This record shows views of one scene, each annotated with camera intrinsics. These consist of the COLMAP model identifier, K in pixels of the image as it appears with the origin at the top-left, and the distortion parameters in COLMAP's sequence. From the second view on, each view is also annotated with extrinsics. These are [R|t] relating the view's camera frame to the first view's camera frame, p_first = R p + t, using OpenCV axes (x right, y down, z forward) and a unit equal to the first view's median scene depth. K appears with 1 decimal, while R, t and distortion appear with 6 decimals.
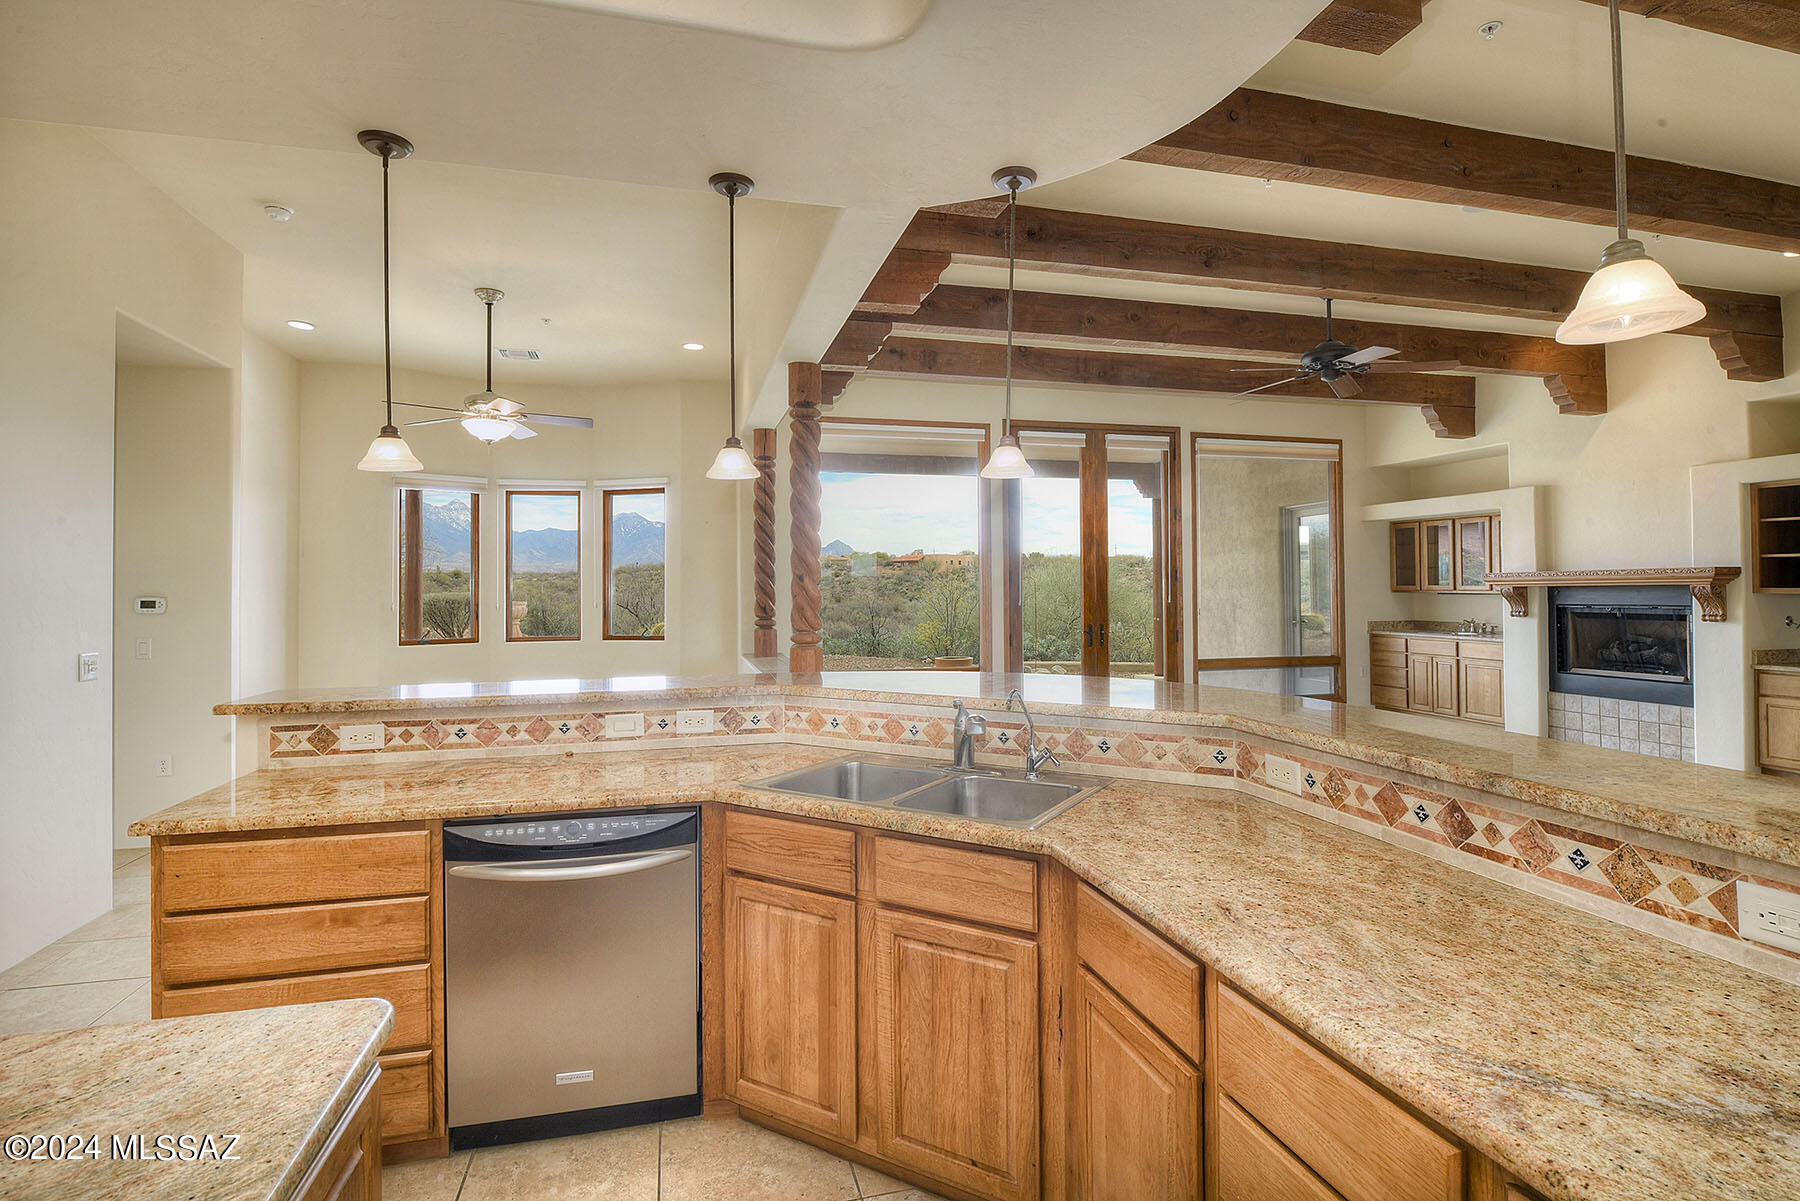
lens RADIAL K [[901.9, 0, 896.1], [0, 901.9, 597.3], [0, 0, 1]] dist [-0.001383, -0.000164]
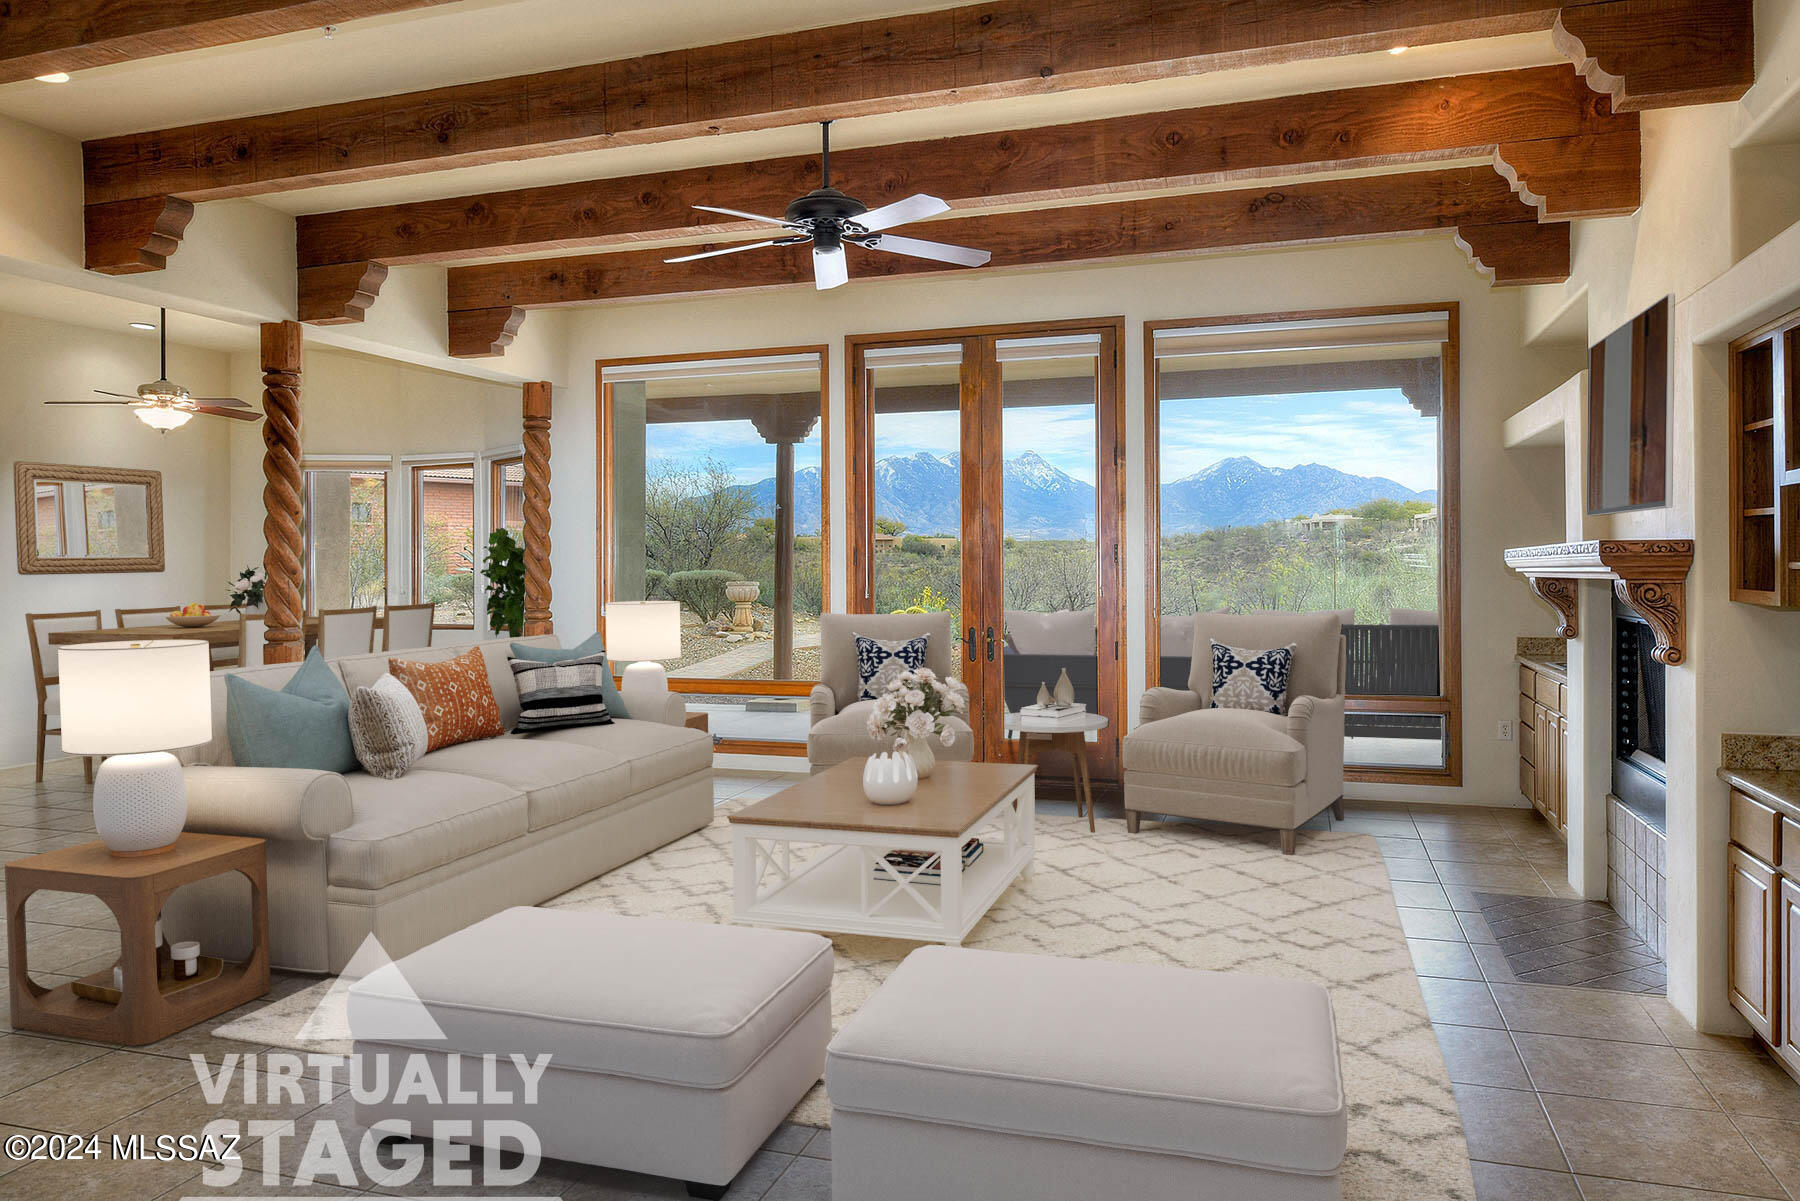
lens RADIAL K [[1228.1, 0, 897.4], [0, 1228.1, 586.7], [0, 0, 1]] dist [0.001863, 0.001931]
pose [[0.827244, 0.012619, -0.561701, 0.684434], [-0.005653, 0.999884, 0.014137, -0.013542], [0.561814, -0.008519, 0.827220, 0.216632]]
